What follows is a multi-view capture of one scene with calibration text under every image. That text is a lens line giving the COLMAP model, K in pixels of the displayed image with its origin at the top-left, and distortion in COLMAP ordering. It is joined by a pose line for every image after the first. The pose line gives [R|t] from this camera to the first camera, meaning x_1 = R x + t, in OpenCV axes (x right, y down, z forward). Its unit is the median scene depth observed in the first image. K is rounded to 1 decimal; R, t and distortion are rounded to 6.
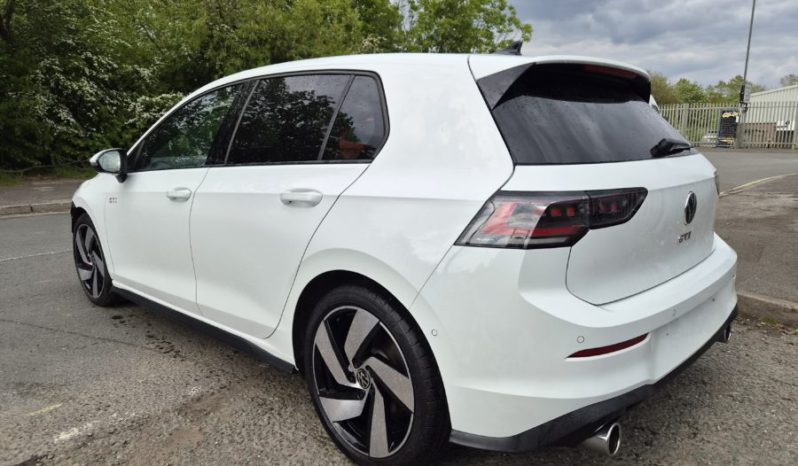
lens RADIAL K [[539.7, 0, 397.9], [0, 539.7, 230.9], [0, 0, 1]] dist [0.065823, -0.055144]
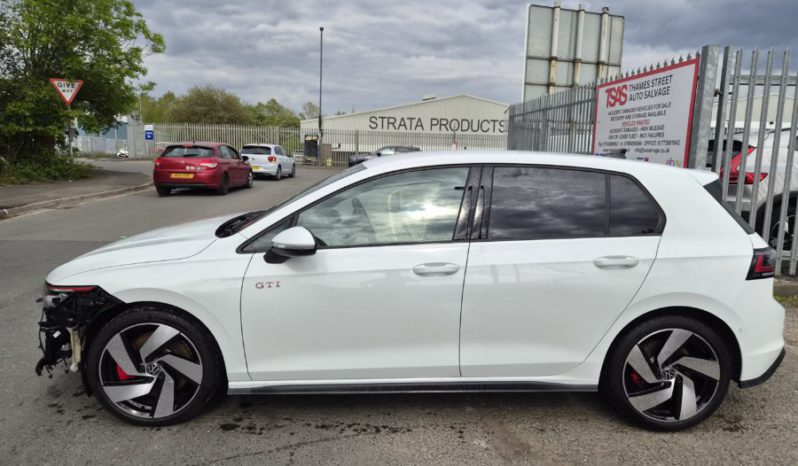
lens RADIAL K [[538.7, 0, 394.8], [0, 538.7, 224.2], [0, 0, 1]] dist [0.074140, -0.063577]
pose [[0.686724, -0.073280, 0.723215, -1.466291], [0.089396, 0.995867, 0.016022, -0.215693], [-0.721400, 0.053650, 0.690437, 0.391389]]
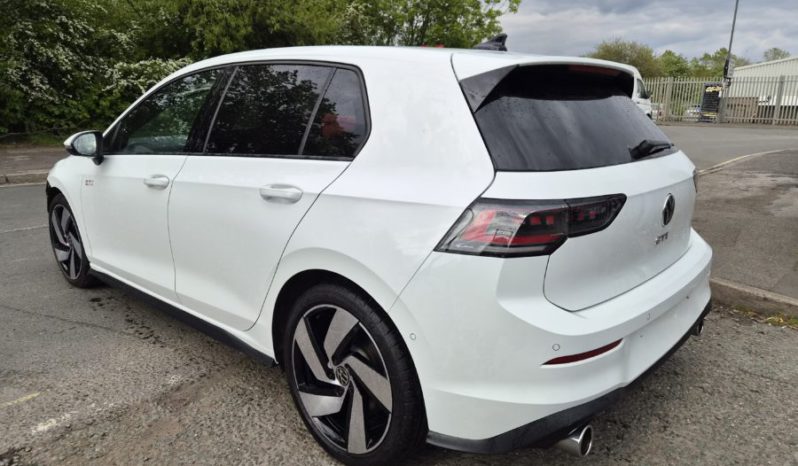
lens RADIAL K [[538.7, 0, 394.8], [0, 538.7, 224.2], [0, 0, 1]] dist [0.074140, -0.063577]
pose [[0.999623, 0.011454, 0.024942, 0.004595], [-0.012623, 0.998803, 0.047249, -0.050012], [-0.024371, -0.047546, 0.998572, 0.004050]]
